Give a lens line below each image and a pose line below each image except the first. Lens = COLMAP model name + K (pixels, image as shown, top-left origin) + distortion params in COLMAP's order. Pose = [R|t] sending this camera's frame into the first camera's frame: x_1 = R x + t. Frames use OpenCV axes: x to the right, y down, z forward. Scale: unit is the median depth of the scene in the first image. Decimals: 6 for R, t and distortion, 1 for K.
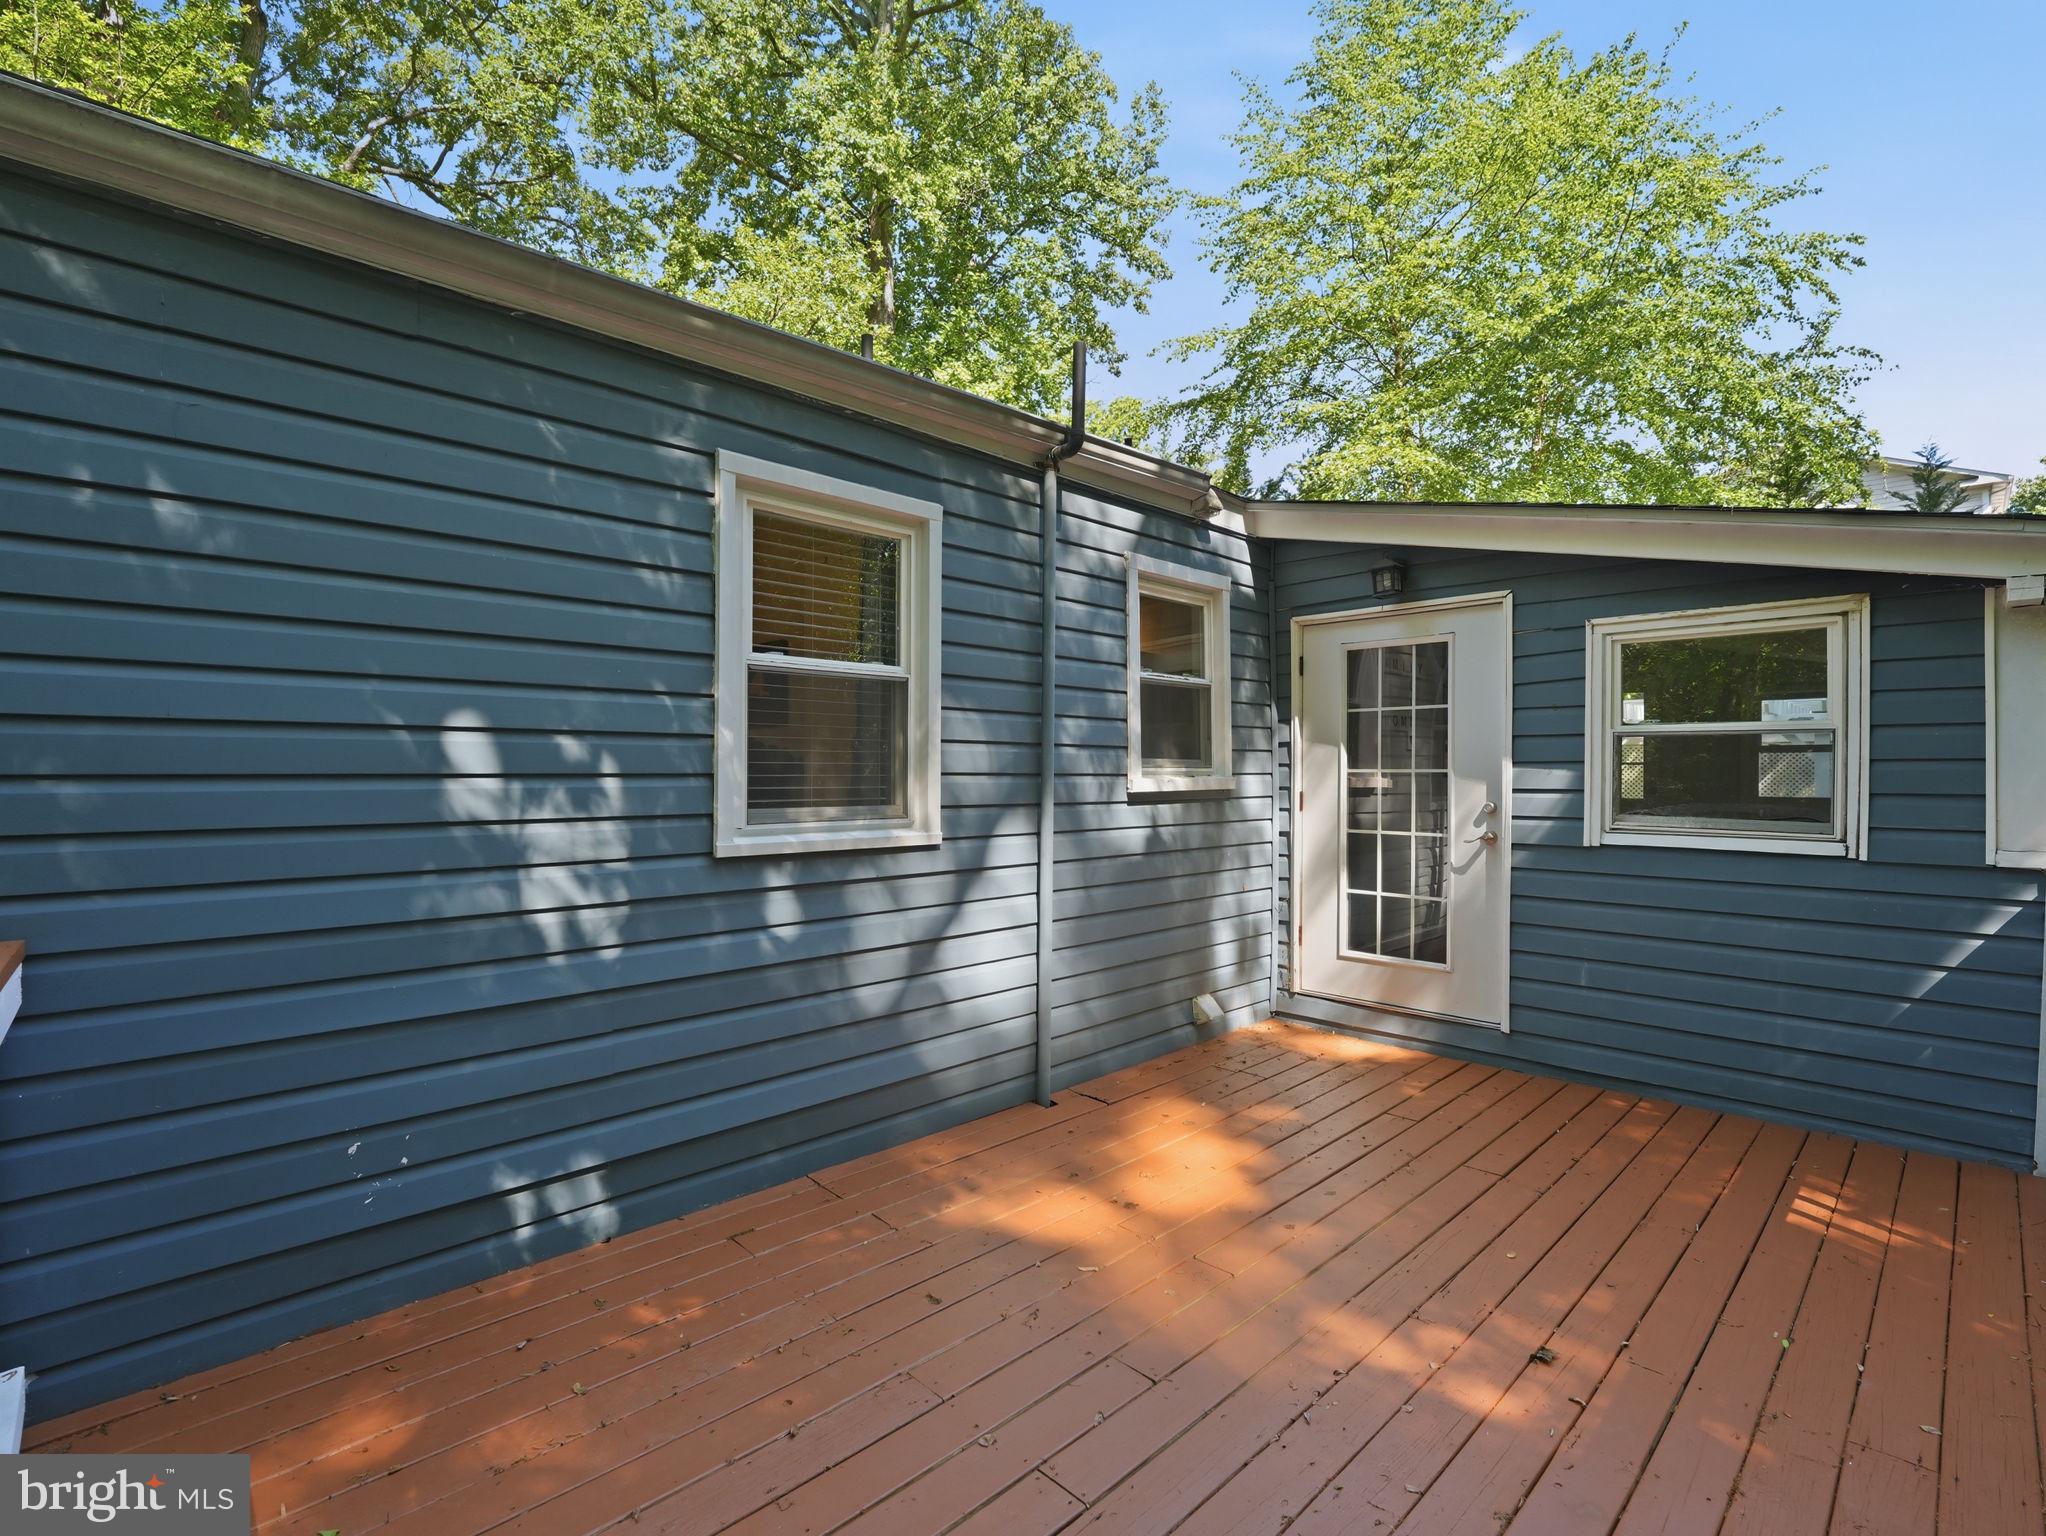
lens RADIAL K [[944.9, 0, 1031.9], [0, 944.9, 761.7], [0, 0, 1]] dist [-0.022392, -0.000154]
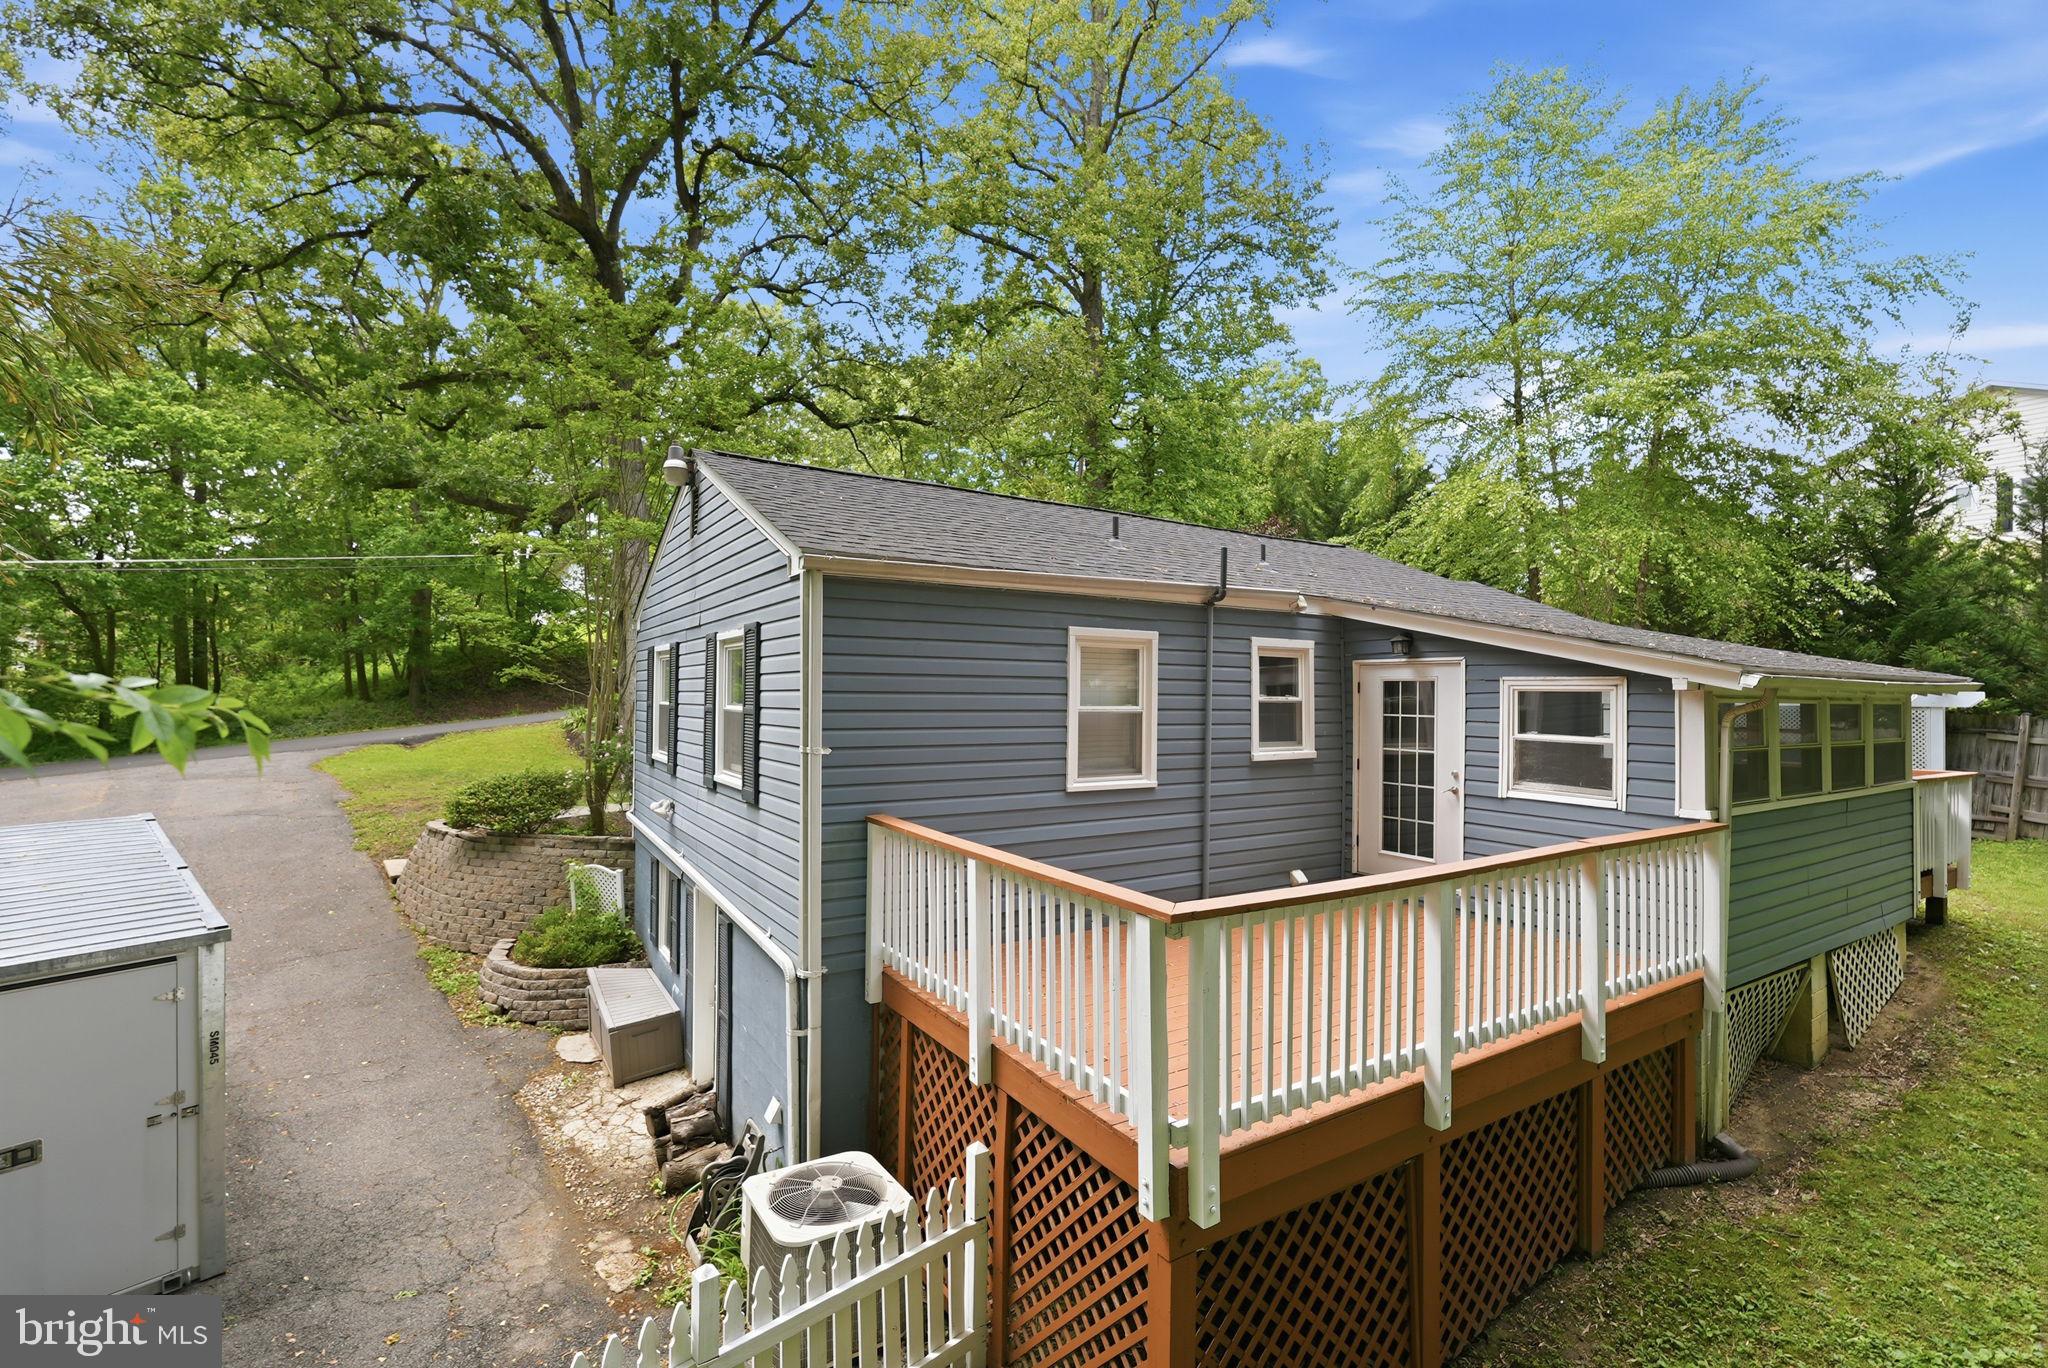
lens RADIAL K [[906.0, 0, 1024.0], [0, 906.0, 684.0], [0, 0, 1]] dist [-0.001254, 0.000370]
pose [[0.977759, 0.006973, -0.209616, 0.009585], [-0.005938, 0.999967, 0.005566, -0.037037], [0.209648, -0.004198, 0.977768, -0.255686]]
